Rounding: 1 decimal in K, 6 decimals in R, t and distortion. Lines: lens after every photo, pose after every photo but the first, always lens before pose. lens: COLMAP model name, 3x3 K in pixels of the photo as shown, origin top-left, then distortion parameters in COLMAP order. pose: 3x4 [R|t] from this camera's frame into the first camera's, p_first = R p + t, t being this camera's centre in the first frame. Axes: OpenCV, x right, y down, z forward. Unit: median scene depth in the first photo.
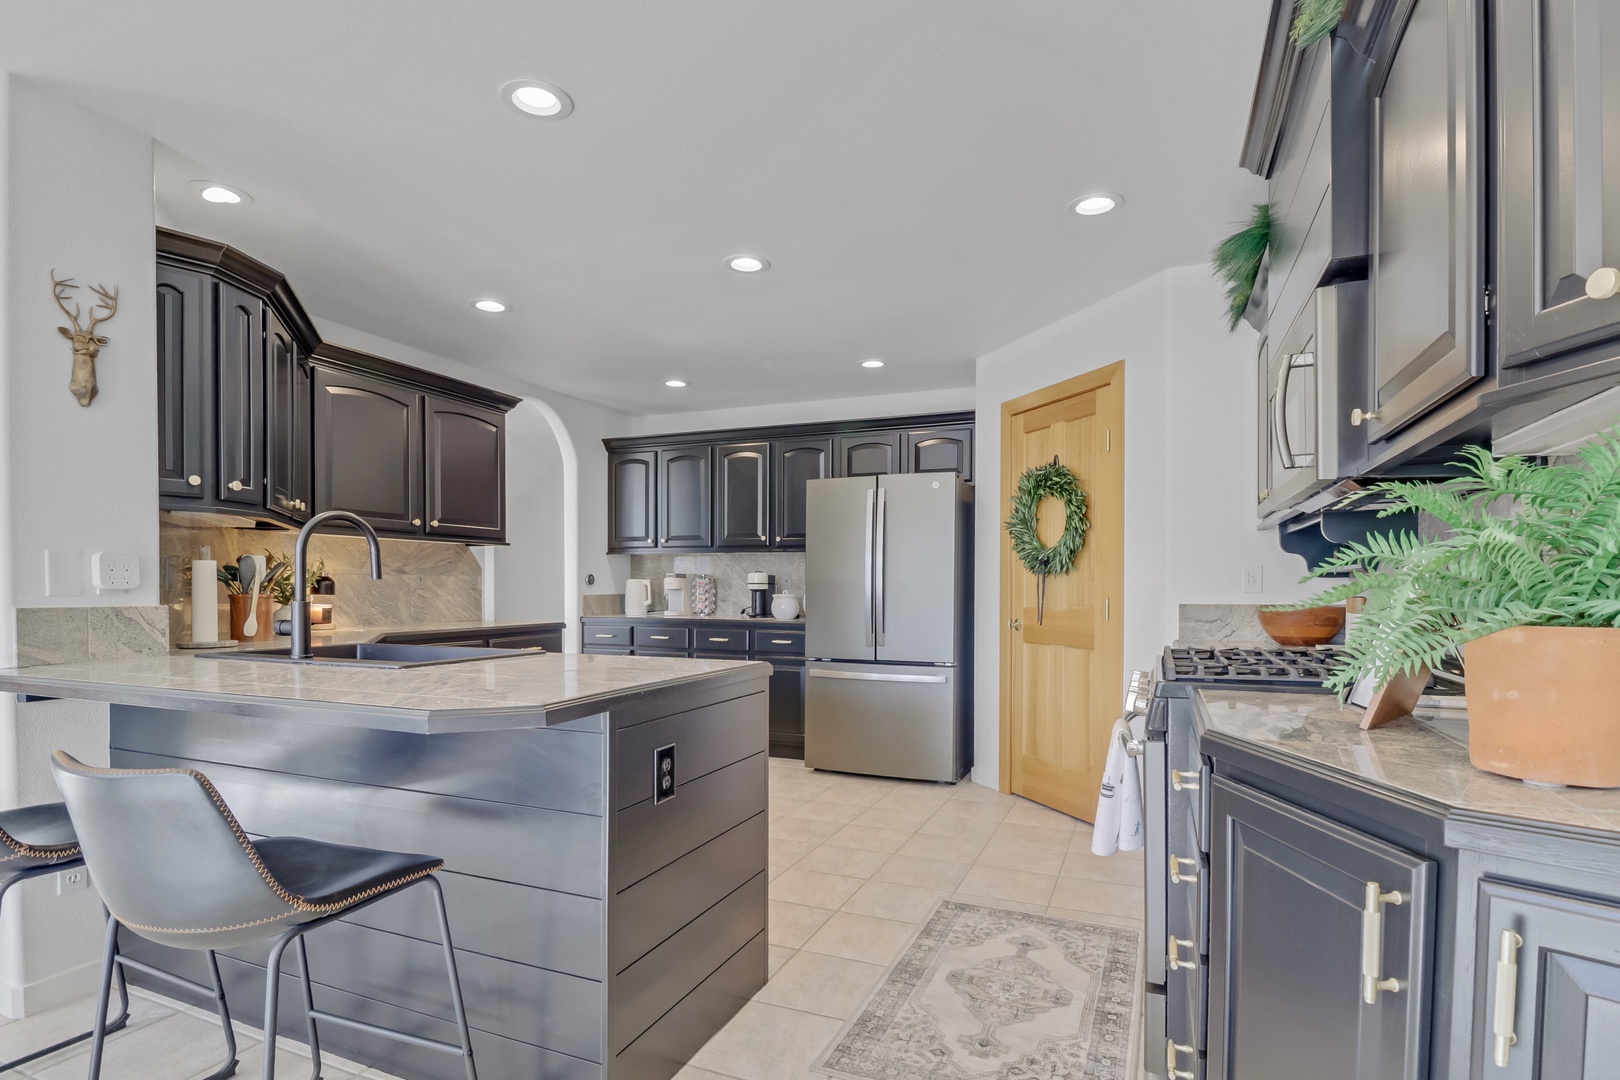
lens RADIAL K [[805.4, 0, 812.1], [0, 805.4, 580.1], [0, 0, 1]] dist [0.000662, -0.020287]
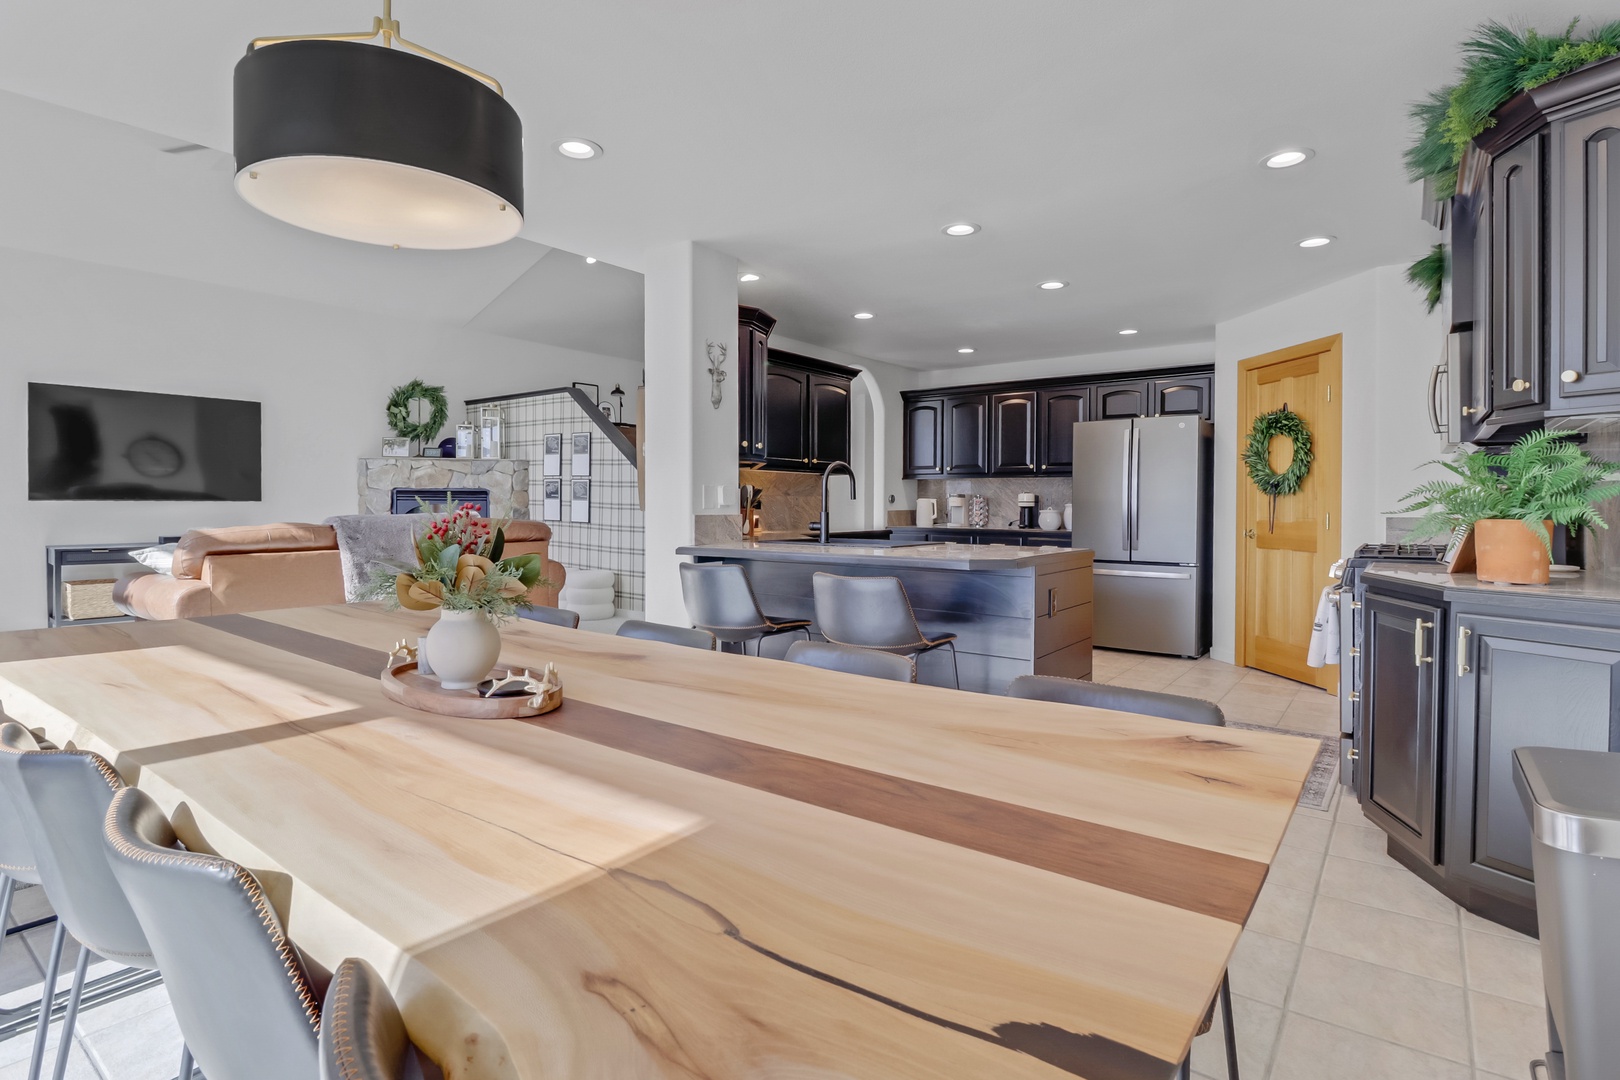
lens RADIAL K [[813.5, 0, 800.1], [0, 813.5, 505.5], [0, 0, 1]] dist [0.002843, -0.020145]
pose [[0.970071, 0.001130, -0.242819, -0.121878], [0.000990, 0.999962, 0.008608, -0.001882], [0.242820, -0.008591, 0.970033, -0.408366]]
